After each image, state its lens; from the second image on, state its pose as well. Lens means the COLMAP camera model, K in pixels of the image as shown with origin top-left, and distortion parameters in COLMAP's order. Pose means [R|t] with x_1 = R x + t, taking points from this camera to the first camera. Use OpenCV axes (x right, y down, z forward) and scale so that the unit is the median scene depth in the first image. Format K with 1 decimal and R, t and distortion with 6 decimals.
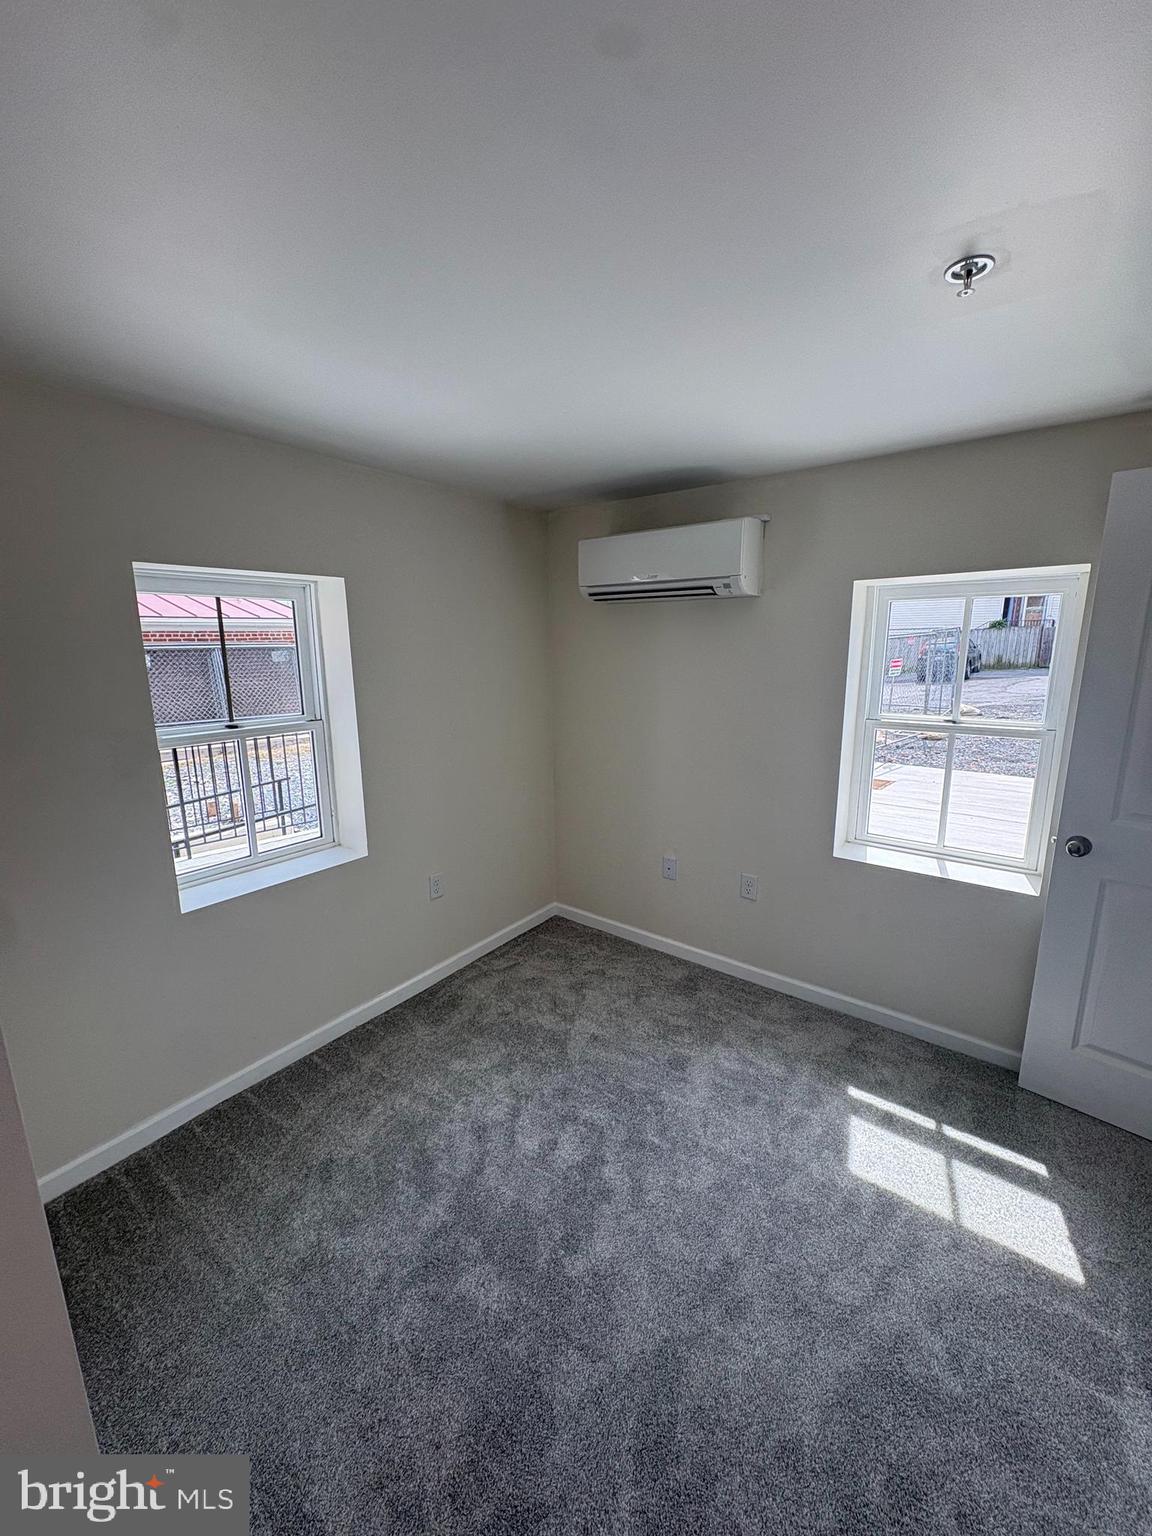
lens RADIAL K [[610.7, 0, 578.9], [0, 610.7, 770.1], [0, 0, 1]] dist [0.000250, 0.001101]
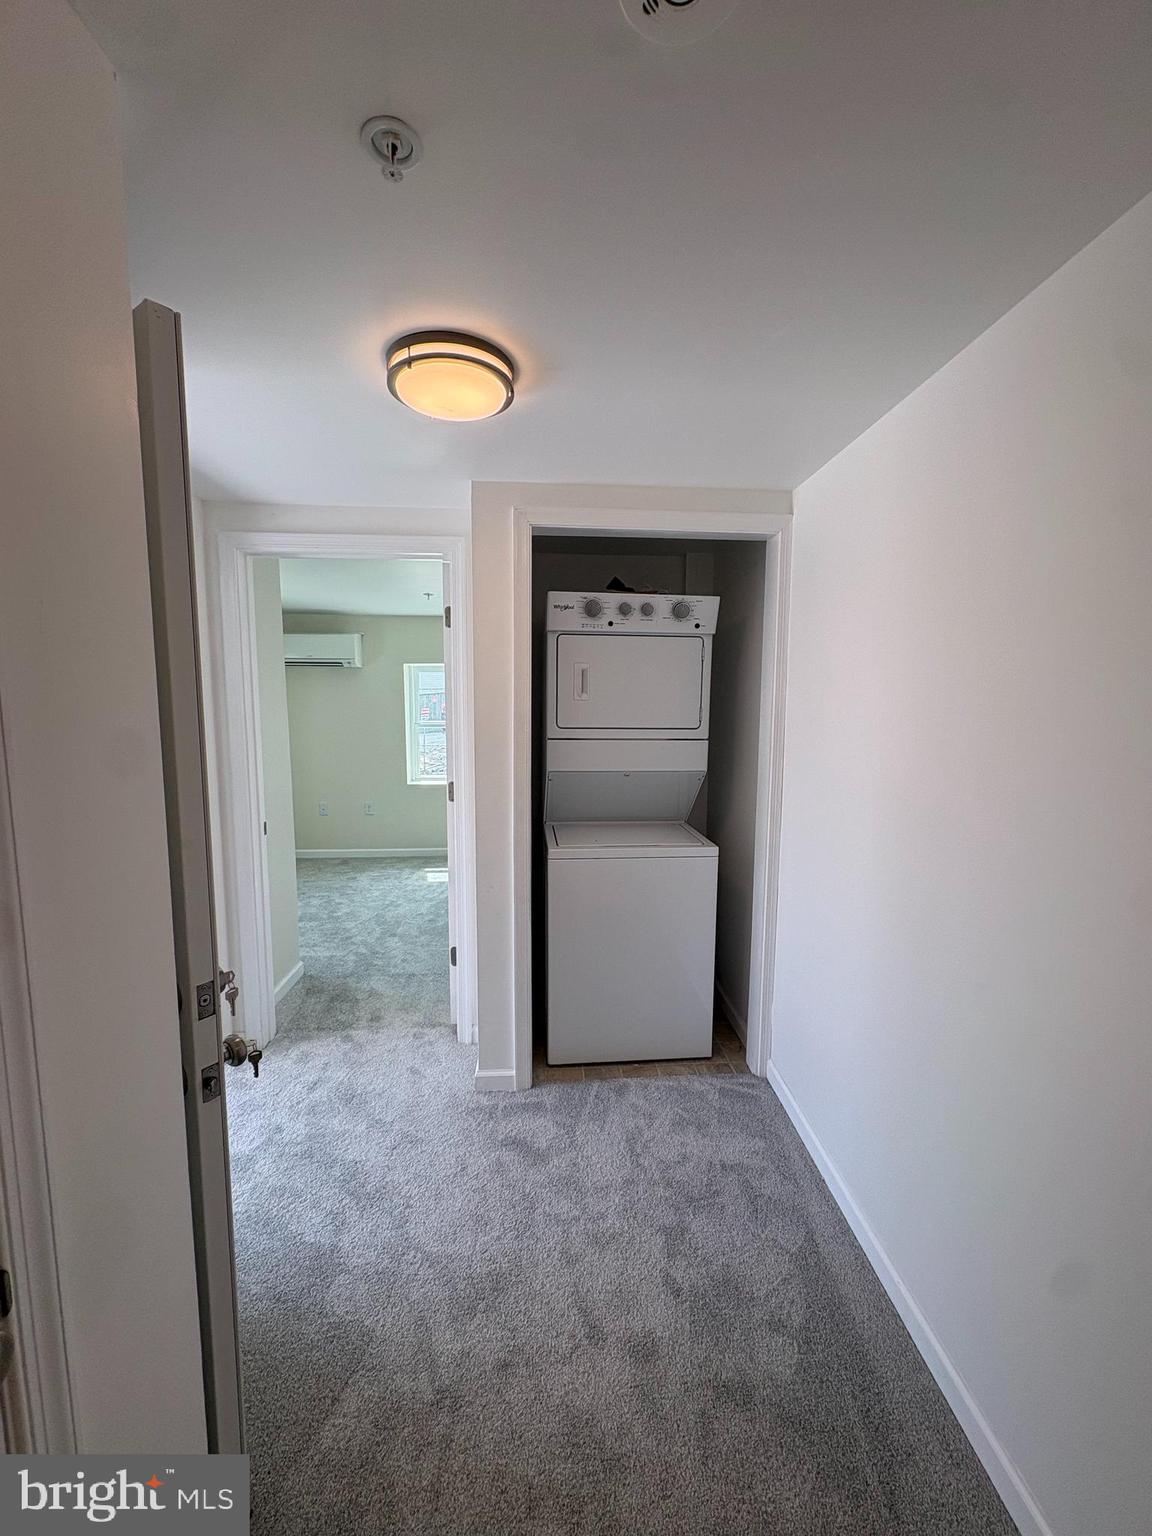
lens RADIAL K [[610.7, 0, 577.0], [0, 610.7, 765.0], [0, 0, 1]] dist [0.000250, 0.001101]
pose [[0.755693, -0.065883, 0.651603, -0.622705], [0.130907, 0.990045, -0.051715, 0.300945], [-0.641709, 0.124380, 0.756795, -1.208468]]
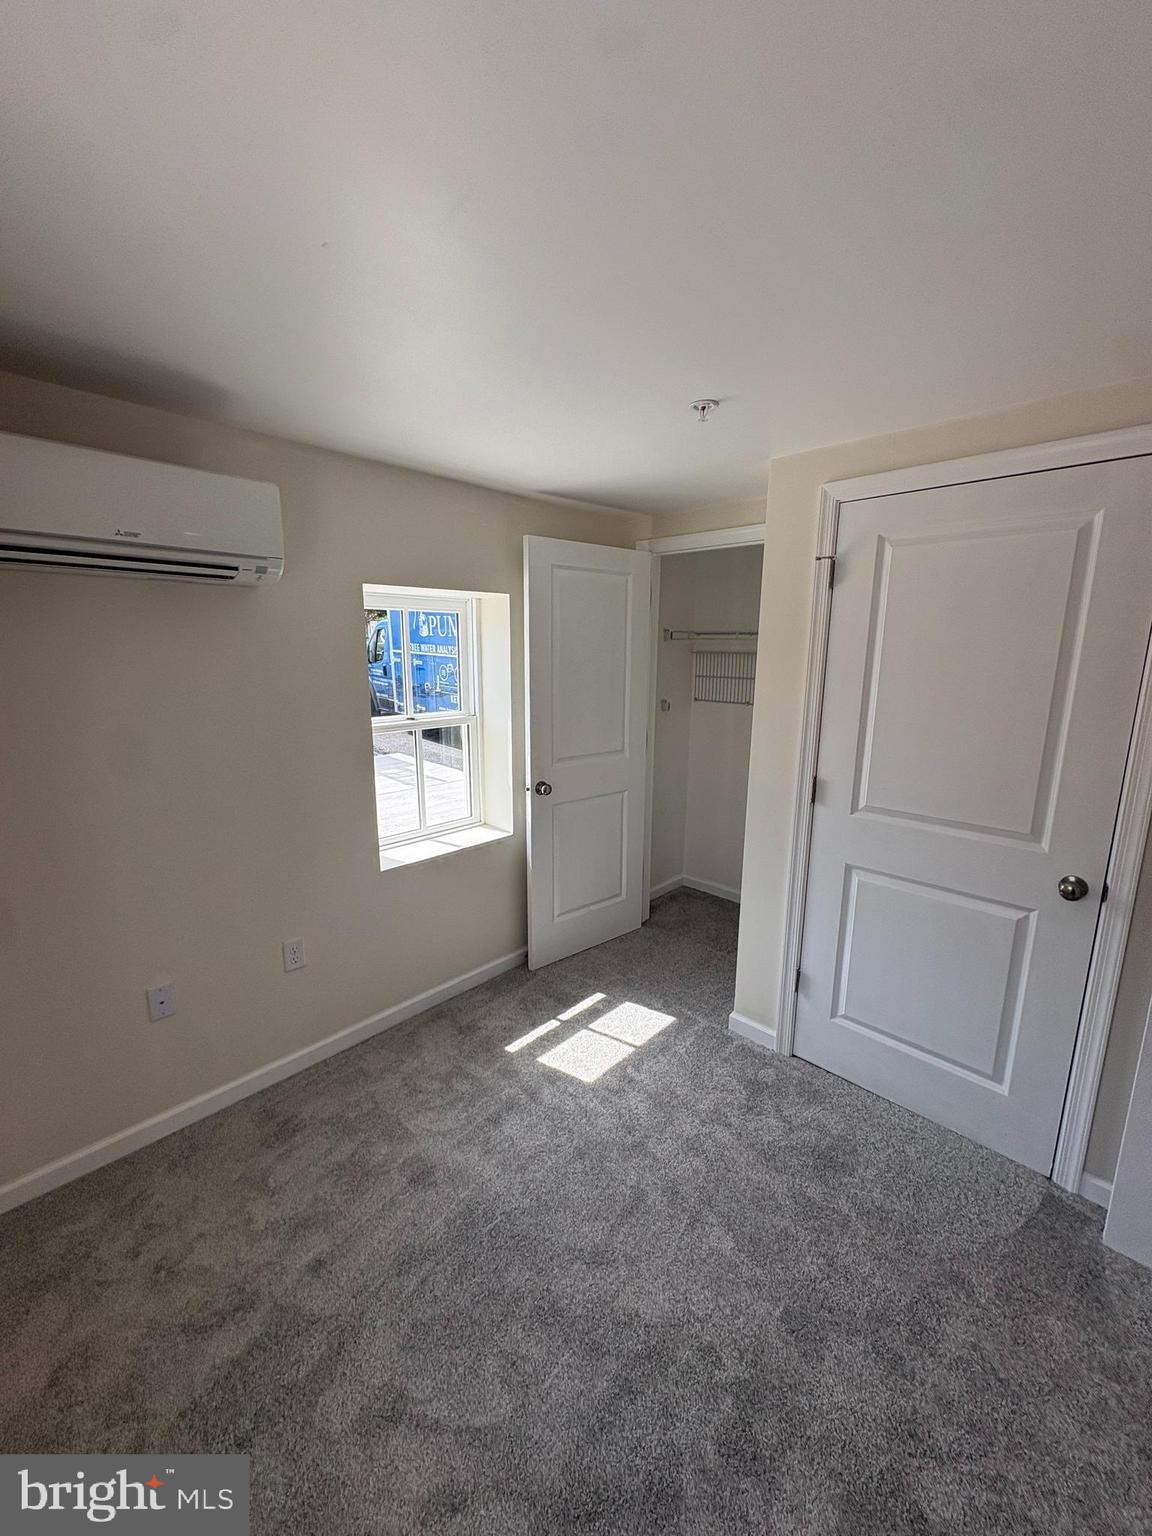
lens RADIAL K [[610.7, 0, 576.4], [0, 610.7, 770.4], [0, 0, 1]] dist [0.000250, 0.001101]
pose [[0.104270, -0.187406, 0.976733, -0.510946], [0.194192, 0.967020, 0.164811, -0.123007], [-0.975406, 0.172489, 0.137224, 0.609418]]
